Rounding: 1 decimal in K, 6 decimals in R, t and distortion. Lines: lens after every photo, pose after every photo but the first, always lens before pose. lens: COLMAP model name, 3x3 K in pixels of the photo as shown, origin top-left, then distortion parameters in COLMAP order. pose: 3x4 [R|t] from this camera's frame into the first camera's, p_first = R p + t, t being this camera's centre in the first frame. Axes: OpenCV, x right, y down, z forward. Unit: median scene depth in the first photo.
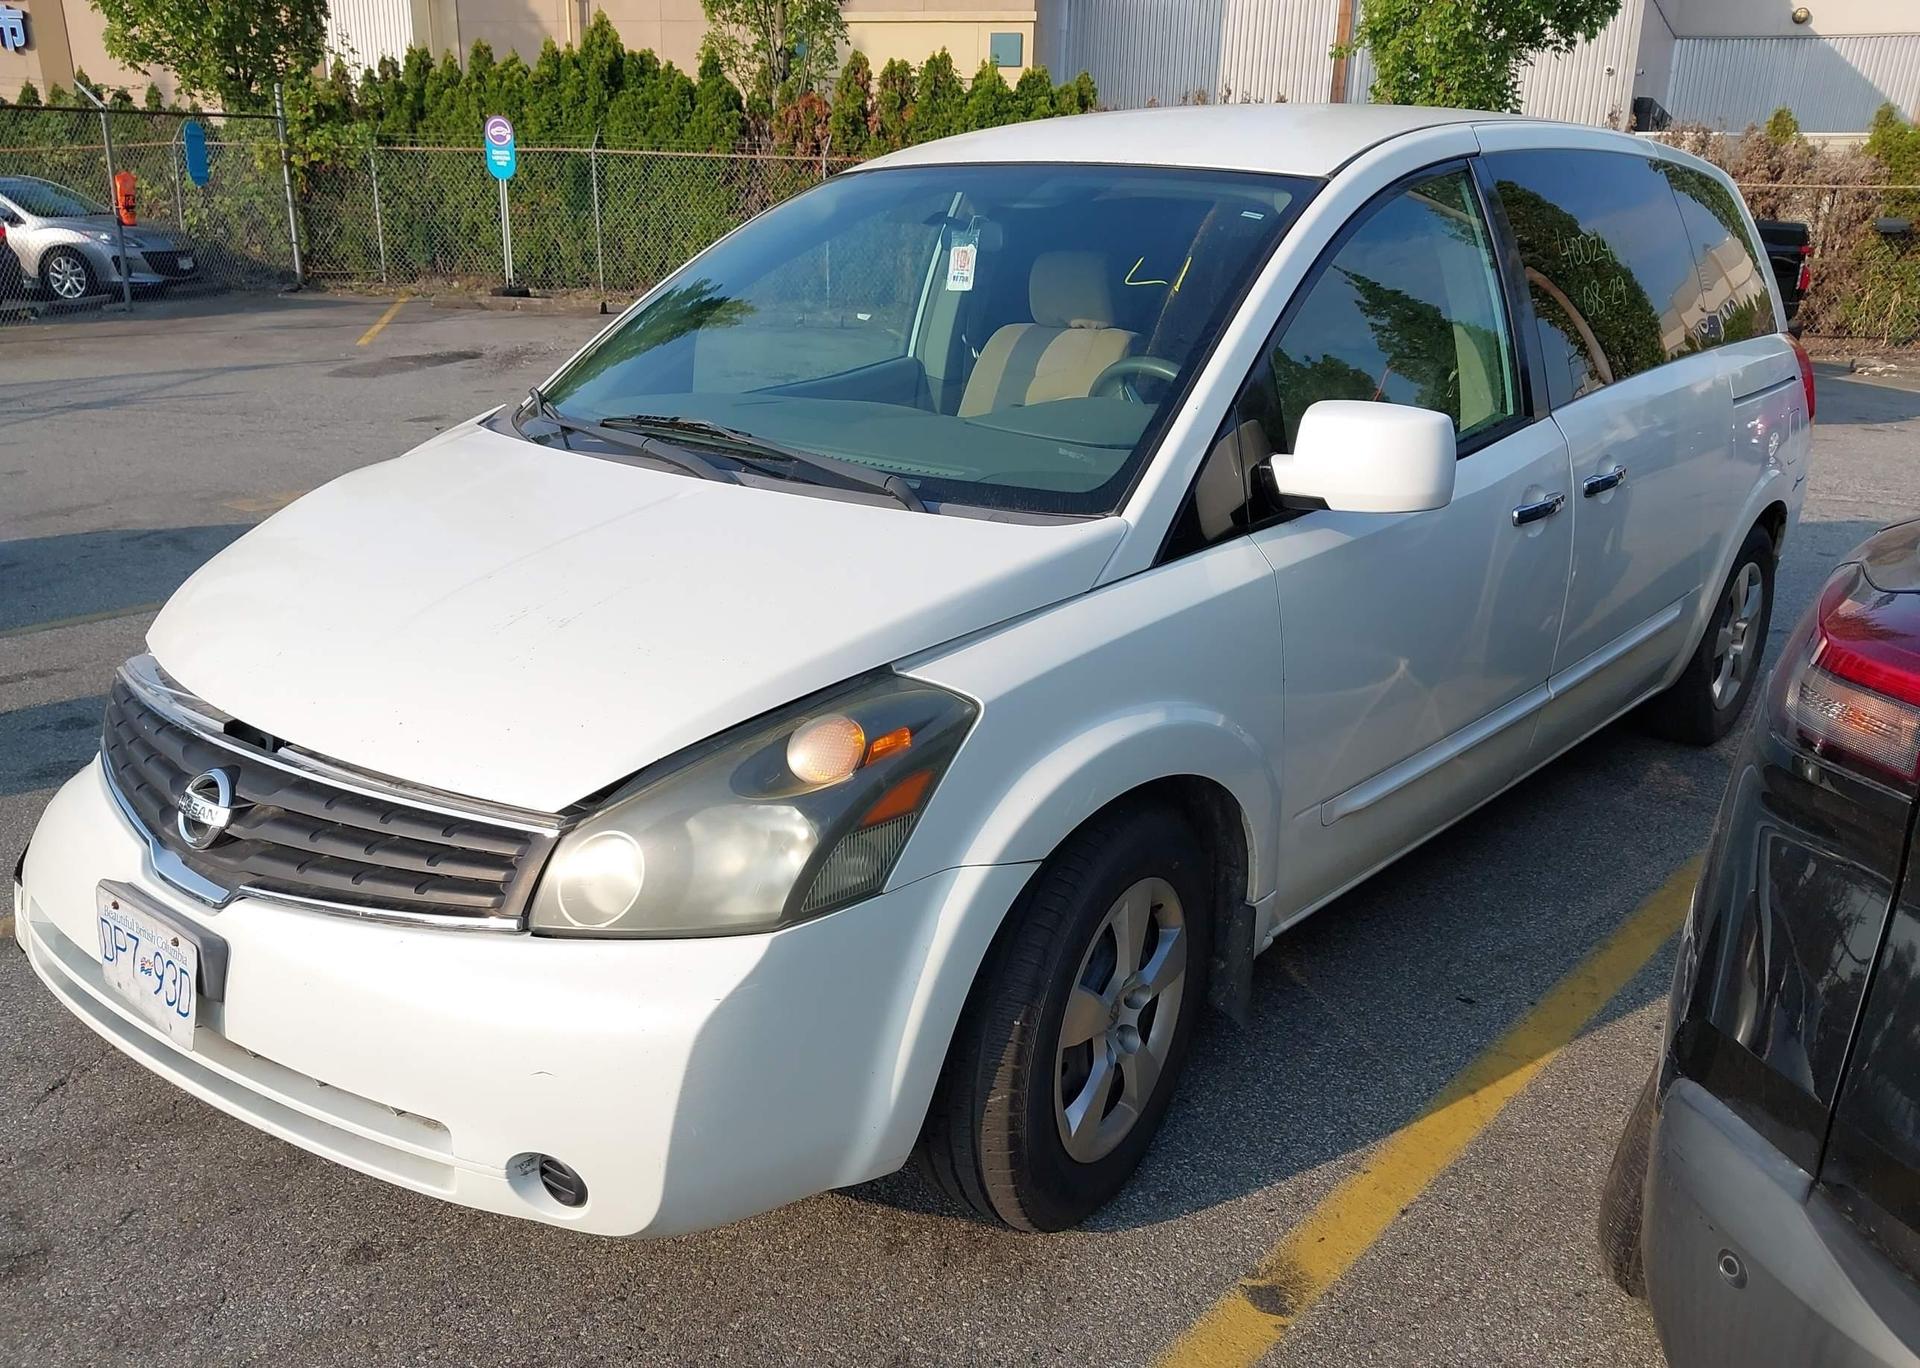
lens RADIAL K [[1424.4, 0, 951.1], [0, 1424.4, 747.6], [0, 0, 1]] dist [0.024045, -0.040682]
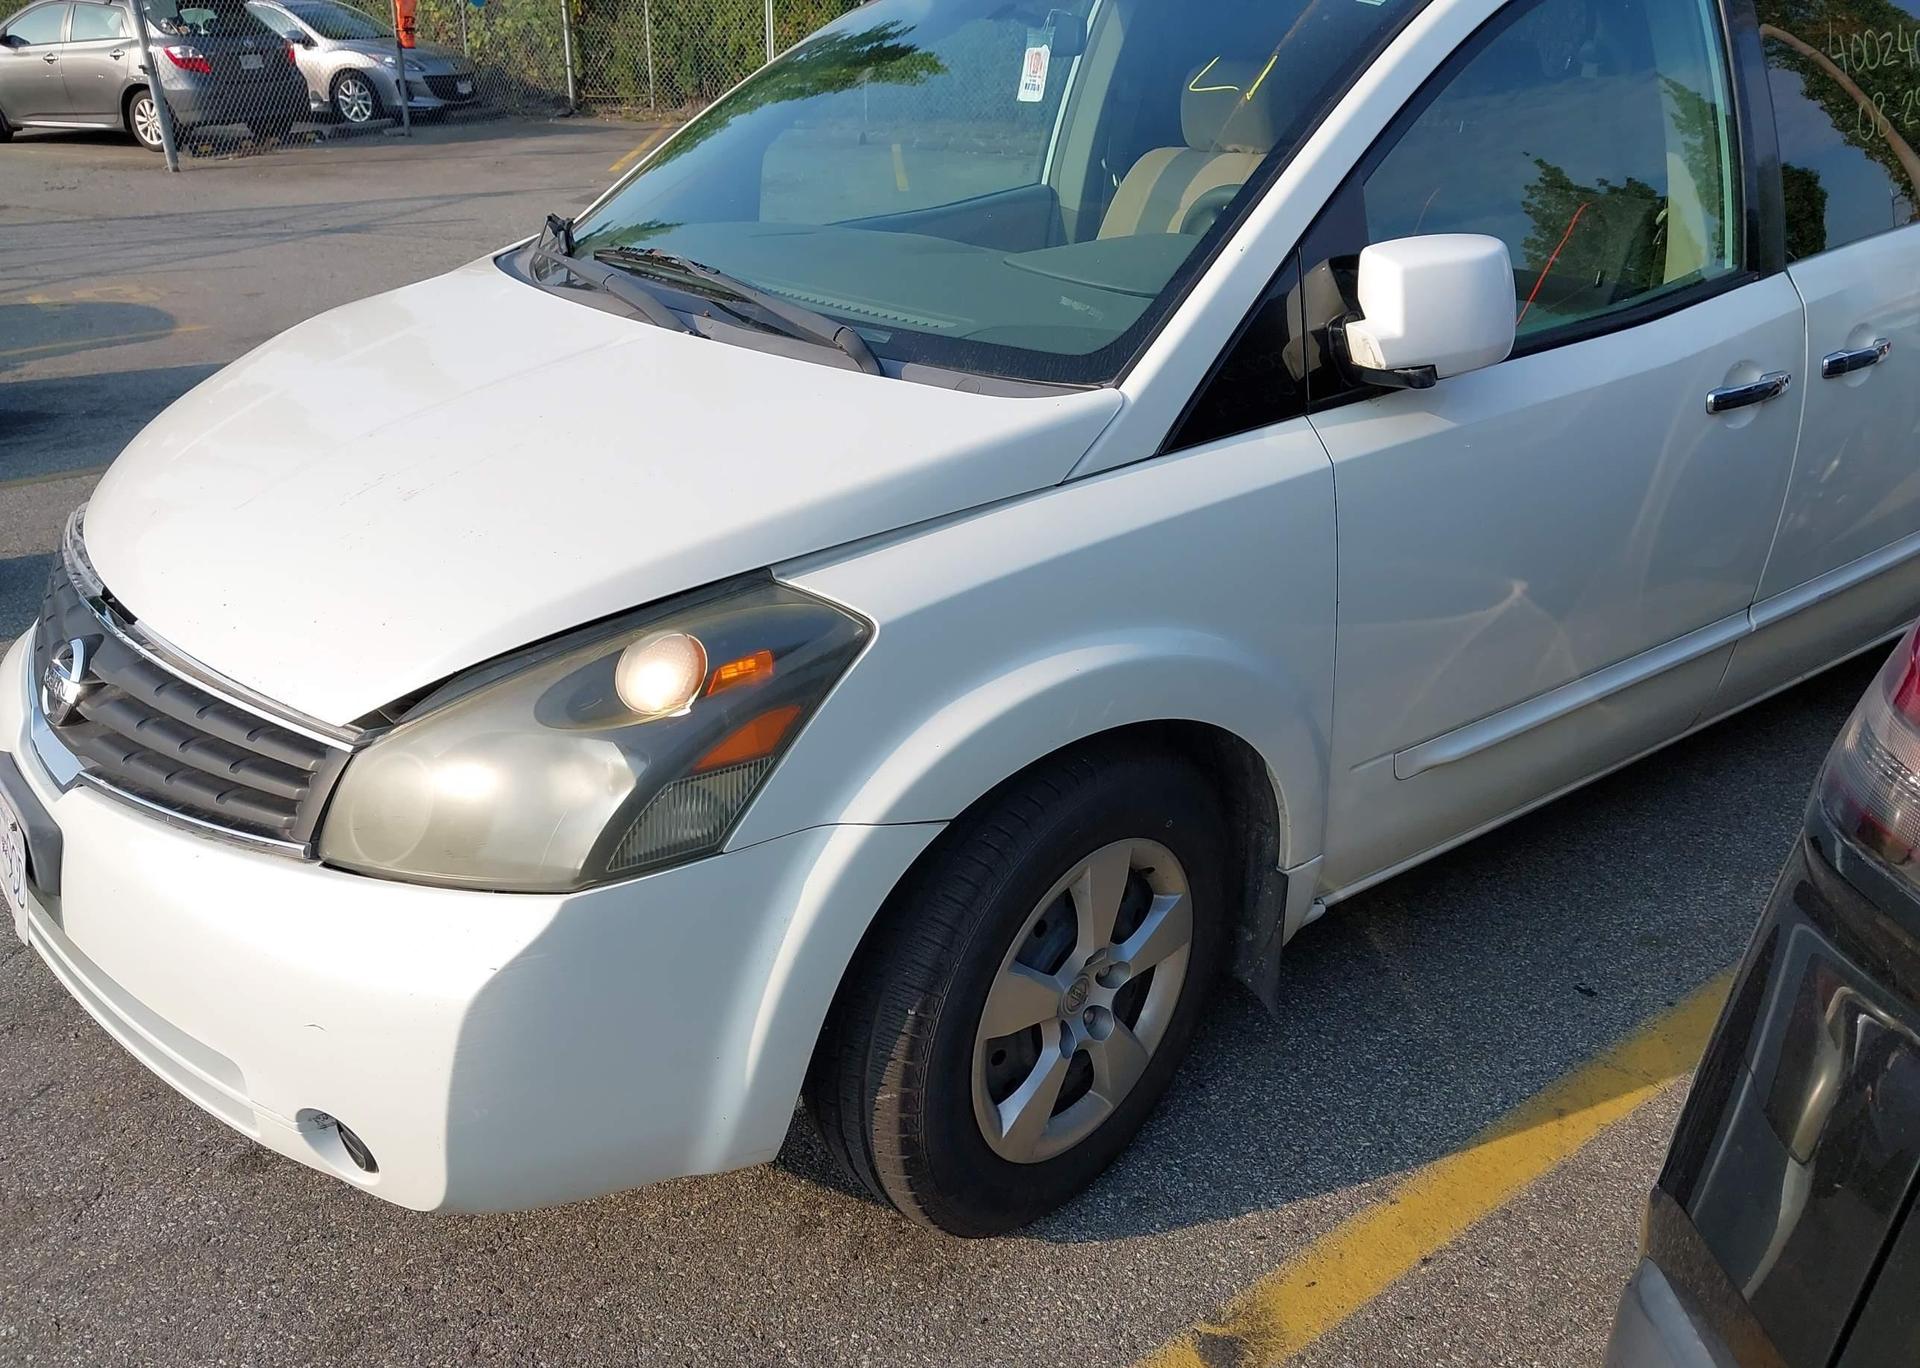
lens RADIAL K [[1424.4, 0, 951.1], [0, 1424.4, 747.6], [0, 0, 1]] dist [0.024045, -0.040682]
pose [[0.982708, 0.077845, -0.168002, 0.166438], [-0.059894, 0.992192, 0.109397, -0.042891], [0.175206, -0.097443, 0.979698, 0.178024]]
